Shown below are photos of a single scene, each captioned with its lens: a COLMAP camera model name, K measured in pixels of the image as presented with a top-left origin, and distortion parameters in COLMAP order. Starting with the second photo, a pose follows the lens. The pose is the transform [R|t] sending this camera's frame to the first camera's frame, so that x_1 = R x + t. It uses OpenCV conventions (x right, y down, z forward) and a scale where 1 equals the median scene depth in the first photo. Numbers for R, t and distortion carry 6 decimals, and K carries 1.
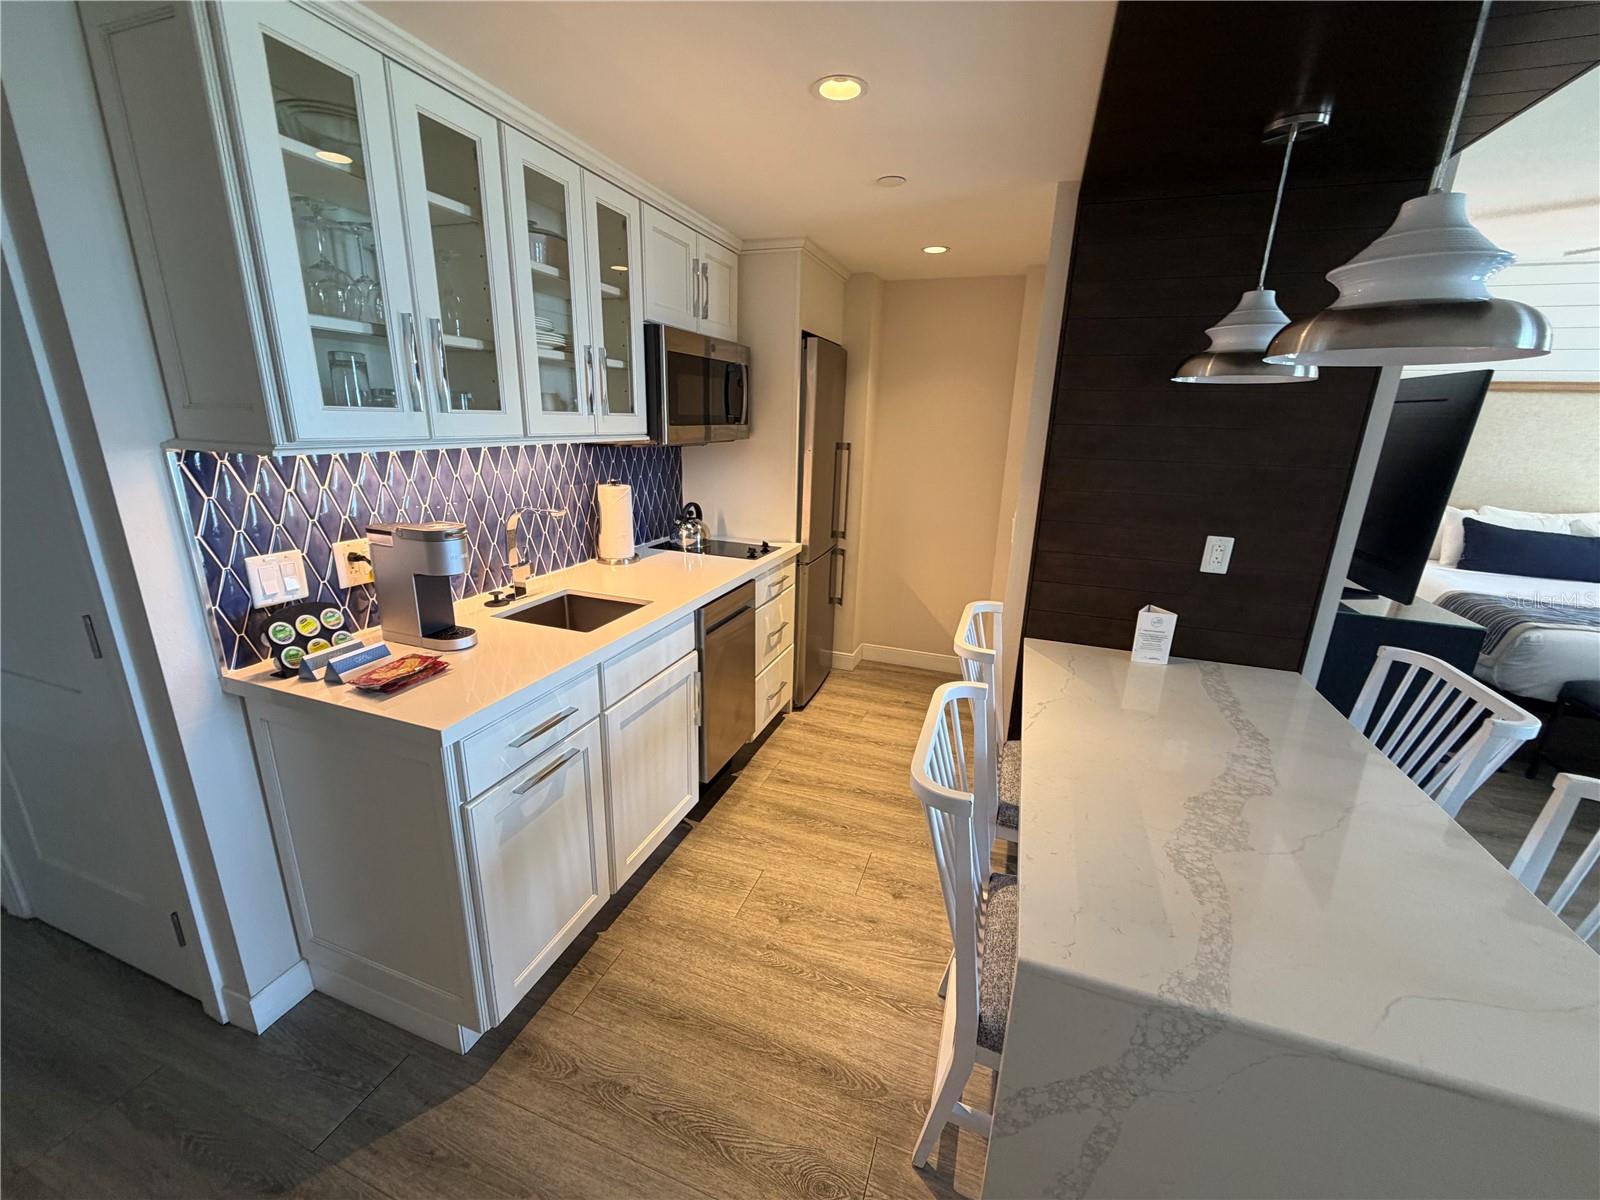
lens RADIAL K [[635.5, 0, 795.0], [0, 635.5, 599.0], [0, 0, 1]] dist [-0.000786, -0.000327]
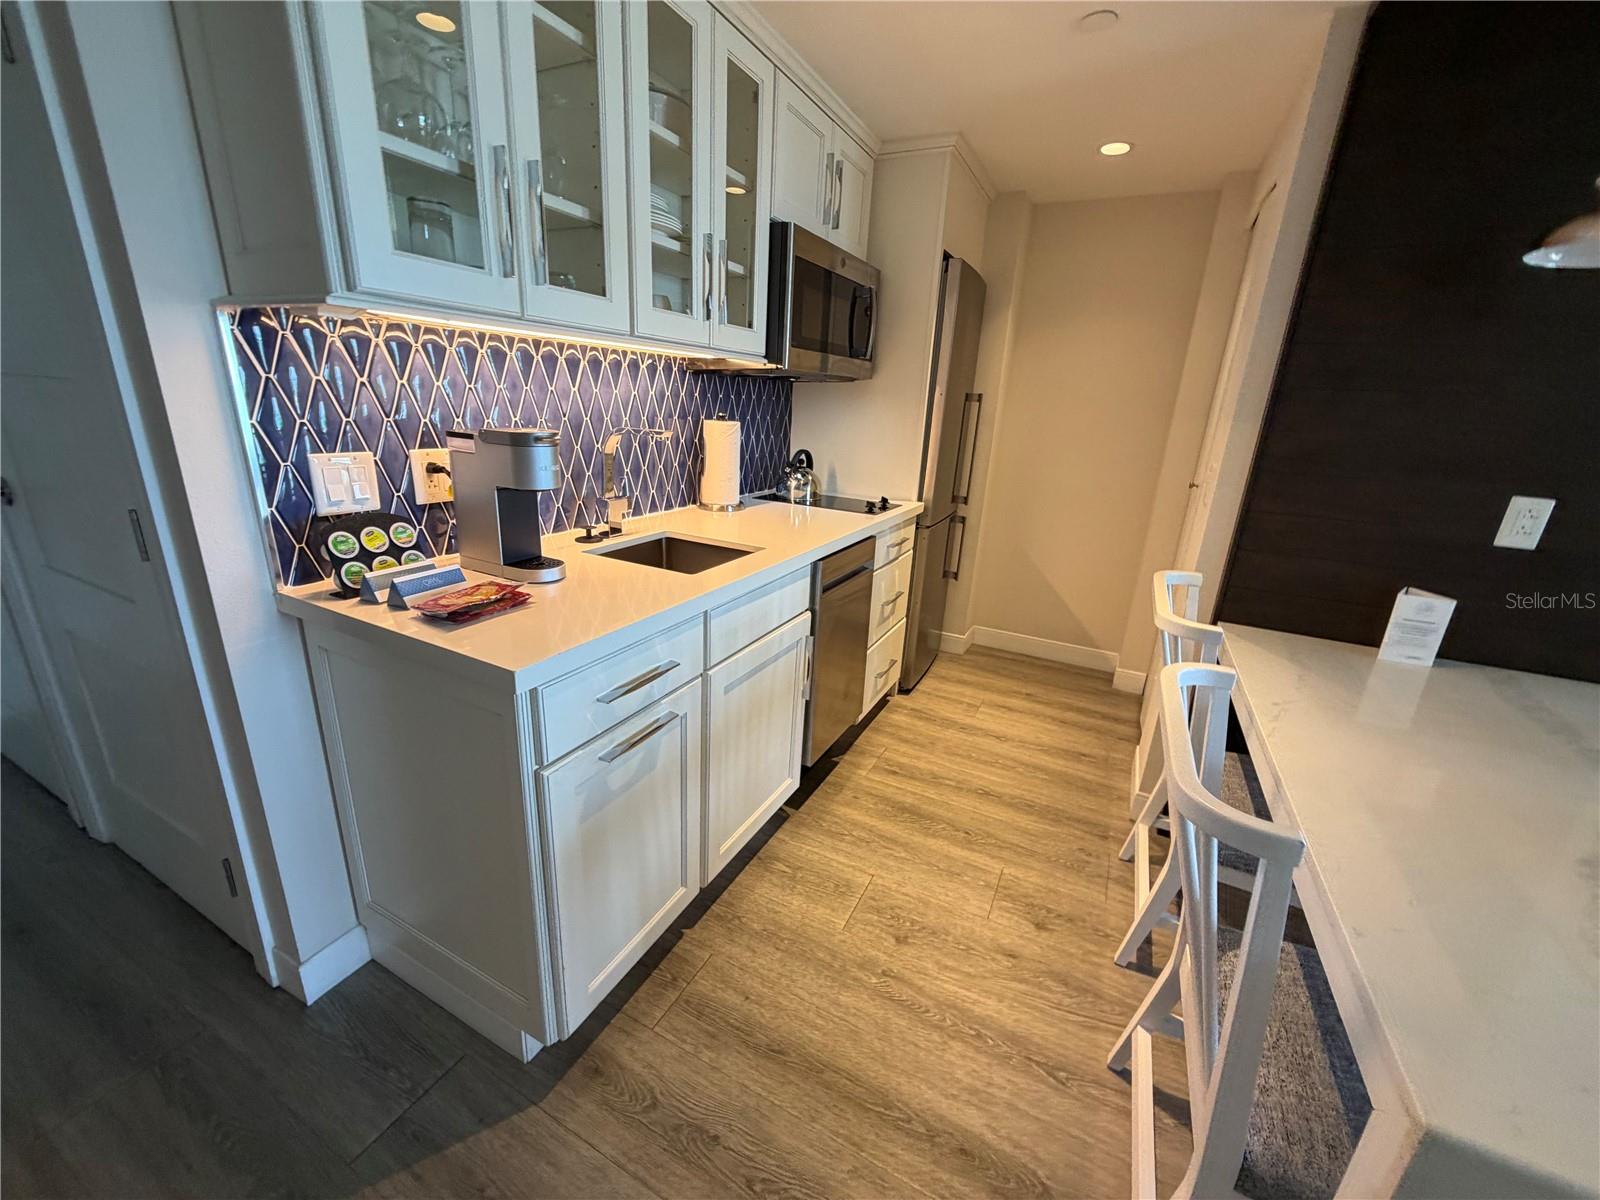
lens RADIAL K [[636.0, 0, 793.6], [0, 636.0, 600.6], [0, 0, 1]] dist [0.000460, -0.000213]
pose [[0.990943, 0.060676, -0.119796, -0.096272], [-0.057671, 0.997932, 0.028396, 0.056470], [0.121271, -0.021230, 0.992392, 0.197498]]
